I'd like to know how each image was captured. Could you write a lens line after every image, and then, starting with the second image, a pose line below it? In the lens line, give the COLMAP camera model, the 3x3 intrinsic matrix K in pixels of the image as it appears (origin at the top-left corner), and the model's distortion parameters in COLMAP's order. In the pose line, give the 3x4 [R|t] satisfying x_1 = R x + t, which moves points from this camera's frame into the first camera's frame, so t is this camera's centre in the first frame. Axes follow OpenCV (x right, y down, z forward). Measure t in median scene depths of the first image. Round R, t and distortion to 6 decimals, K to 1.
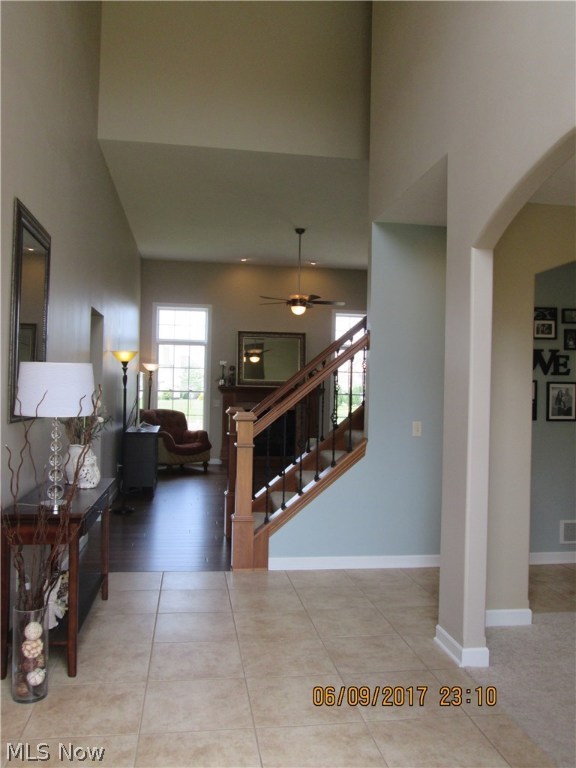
lens RADIAL K [[639.3, 0, 288.0], [0, 639.3, 384.0], [0, 0, 1]] dist [-0.043259, 0.013716]
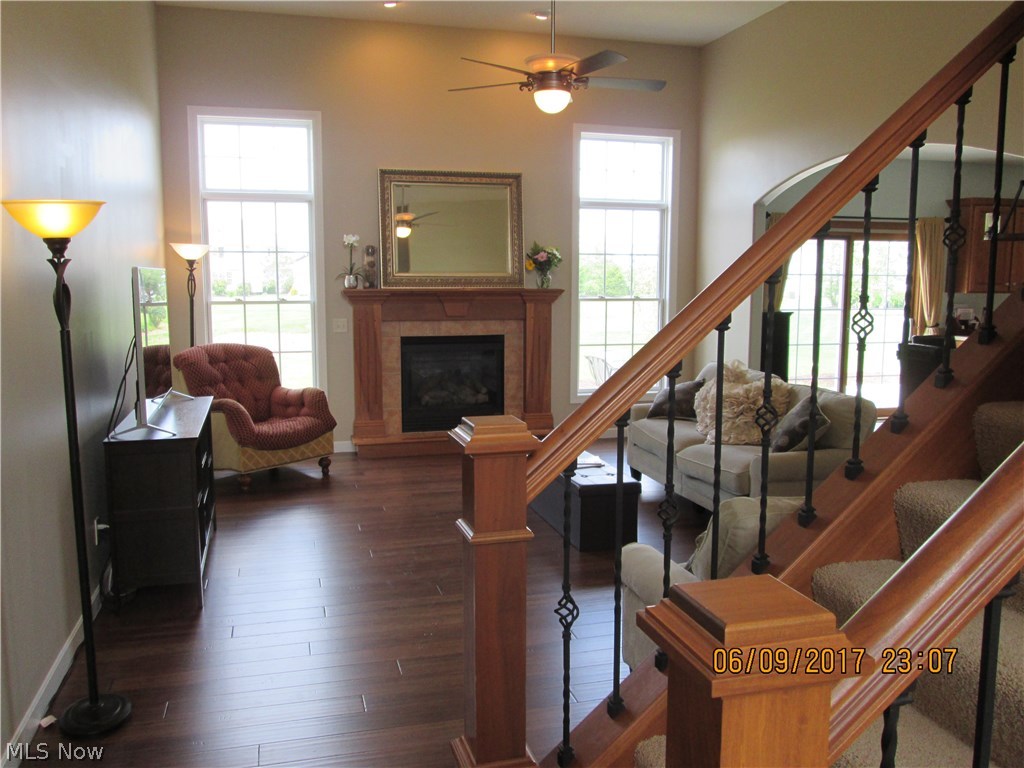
lens RADIAL K [[852.4, 0, 512.0], [0, 852.4, 384.0], [0, 0, 1]] dist [-0.043259, 0.013716]
pose [[0.993239, -0.033421, 0.111175, -0.057366], [0.018030, 0.990453, 0.136666, -0.011117], [-0.114682, -0.133738, 0.984359, 0.363333]]
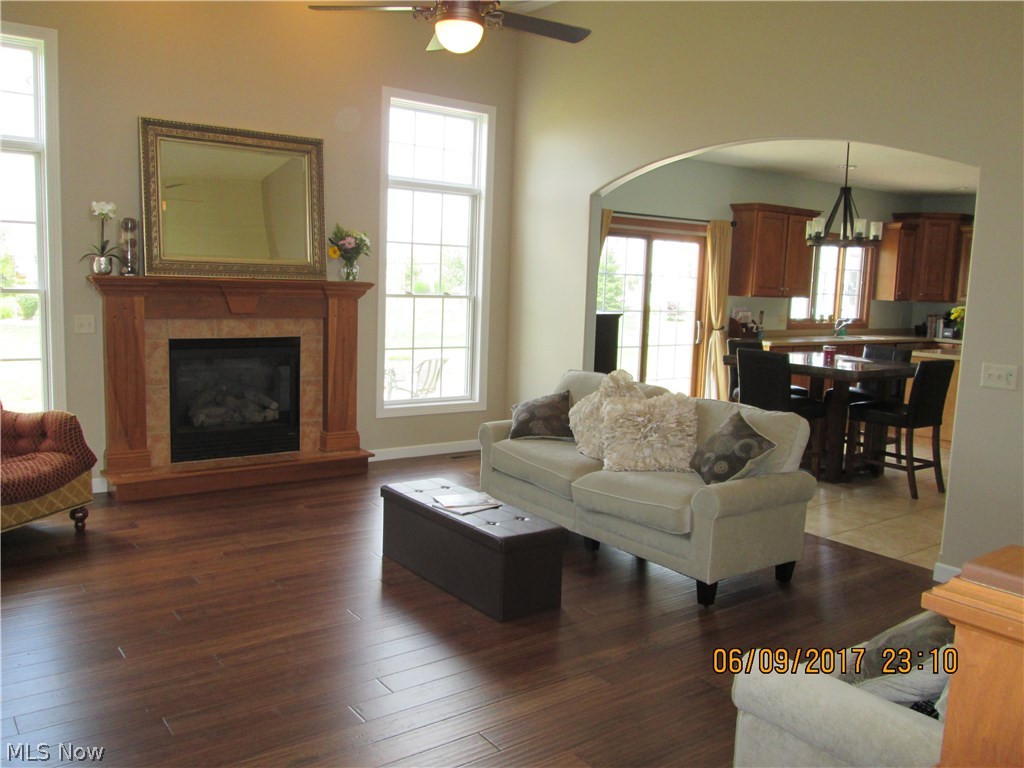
lens RADIAL K [[852.4, 0, 512.0], [0, 852.4, 384.0], [0, 0, 1]] dist [-0.043259, 0.013716]
pose [[0.883941, -0.048484, 0.465079, -0.122719], [-0.020841, 0.989537, 0.142769, -0.008603], [-0.467134, -0.135892, 0.873681, 0.486179]]
